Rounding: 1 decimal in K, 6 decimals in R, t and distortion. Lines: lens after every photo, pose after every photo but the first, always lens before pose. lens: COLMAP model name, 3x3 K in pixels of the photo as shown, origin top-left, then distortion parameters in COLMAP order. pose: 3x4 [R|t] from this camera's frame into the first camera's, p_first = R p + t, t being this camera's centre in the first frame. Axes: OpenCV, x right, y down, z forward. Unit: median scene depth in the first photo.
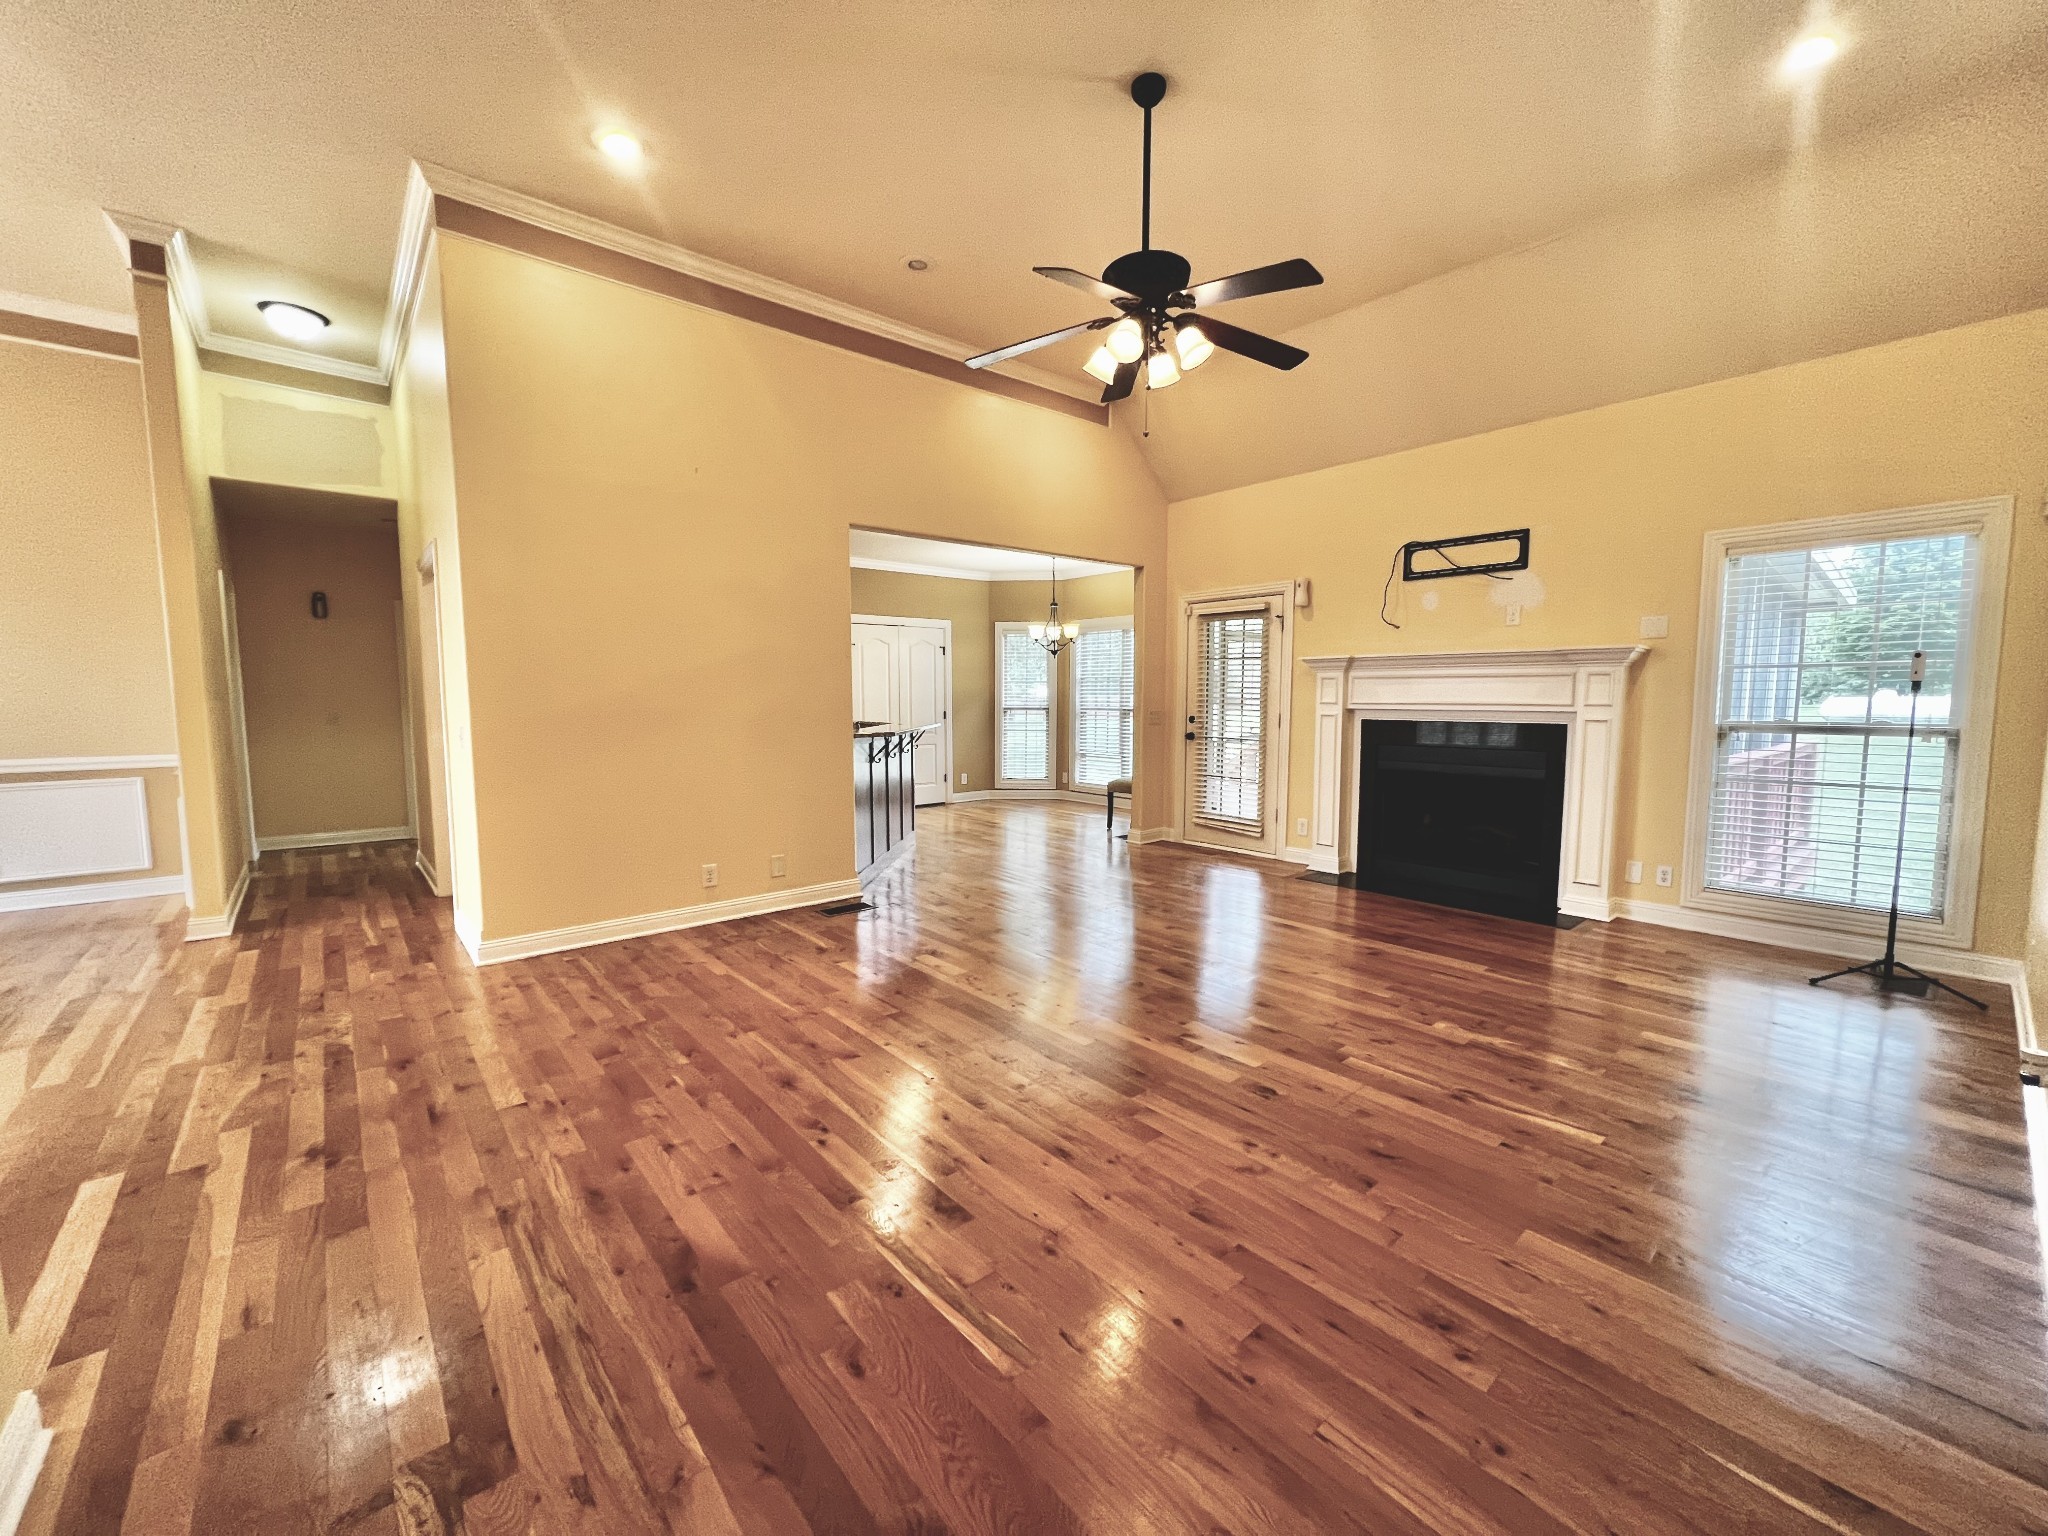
lens RADIAL K [[819.7, 0, 1026.6], [0, 819.7, 770.4], [0, 0, 1]] dist [-0.002041, 0.000391]
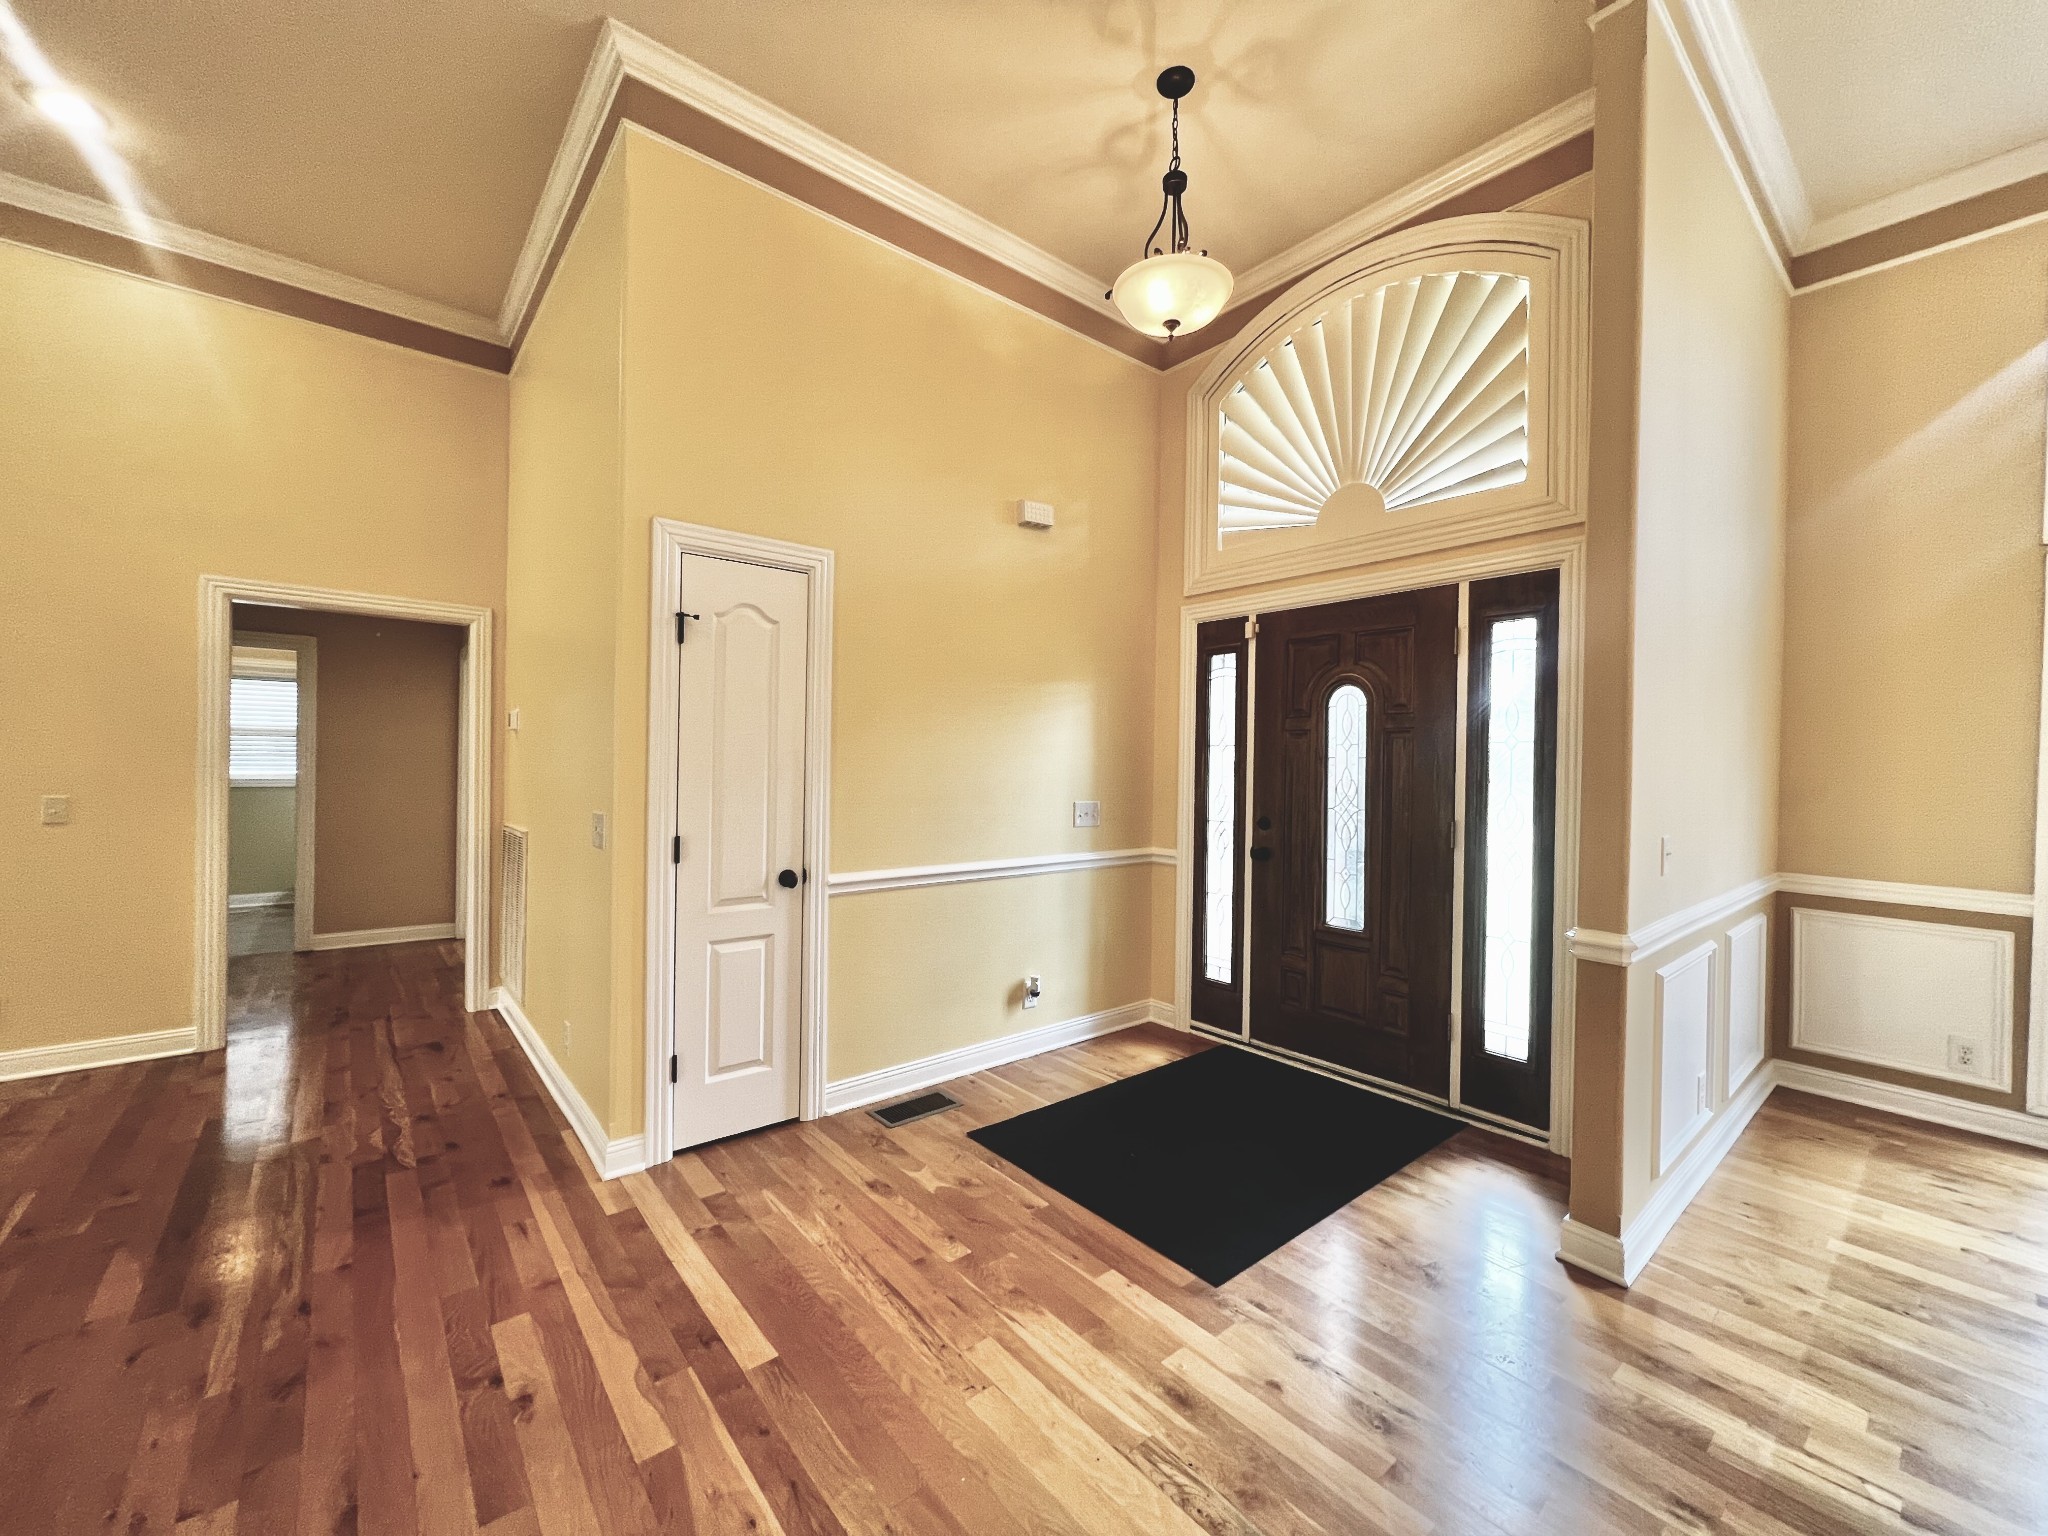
lens RADIAL K [[819.7, 0, 1029.7], [0, 819.7, 766.5], [0, 0, 1]] dist [-0.002041, 0.000391]
pose [[-0.999783, -0.014793, 0.014679, -0.785673], [-0.013230, 0.994761, 0.101368, -0.106777], [-0.016102, 0.101152, -0.994741, 0.985417]]
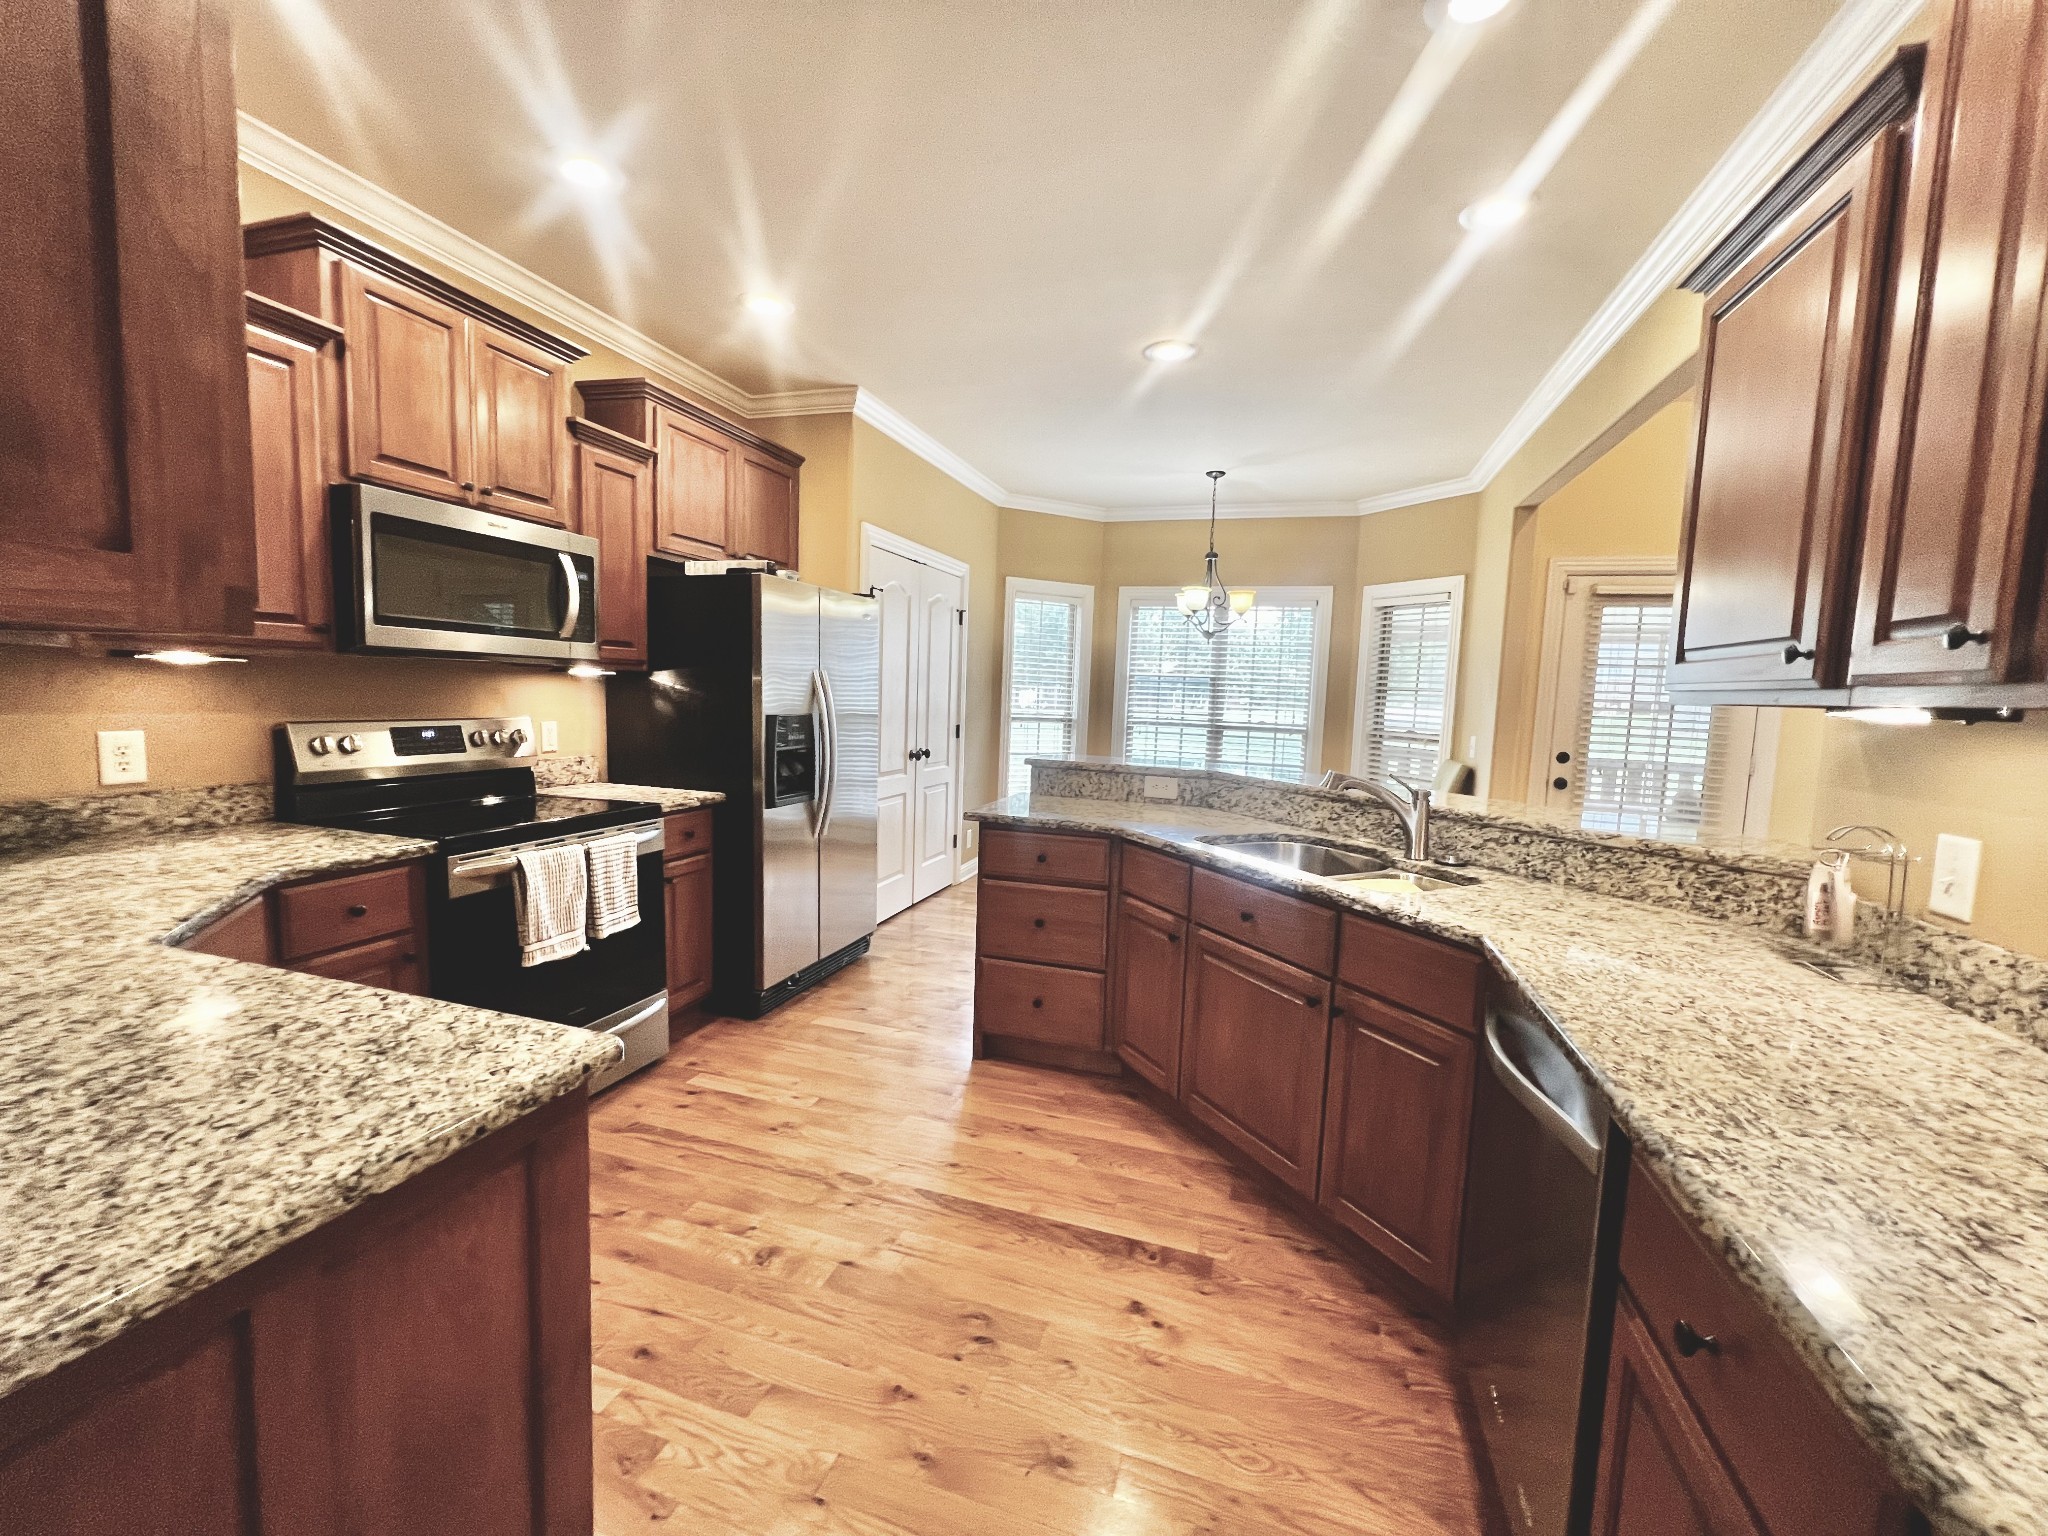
lens RADIAL K [[819.7, 0, 1026.3], [0, 819.7, 771.1], [0, 0, 1]] dist [-0.002041, 0.000391]
pose [[0.852215, -0.015482, 0.522963, -0.862824], [0.009574, 0.999856, 0.014000, -0.113993], [-0.523104, -0.006924, 0.852240, 1.190014]]
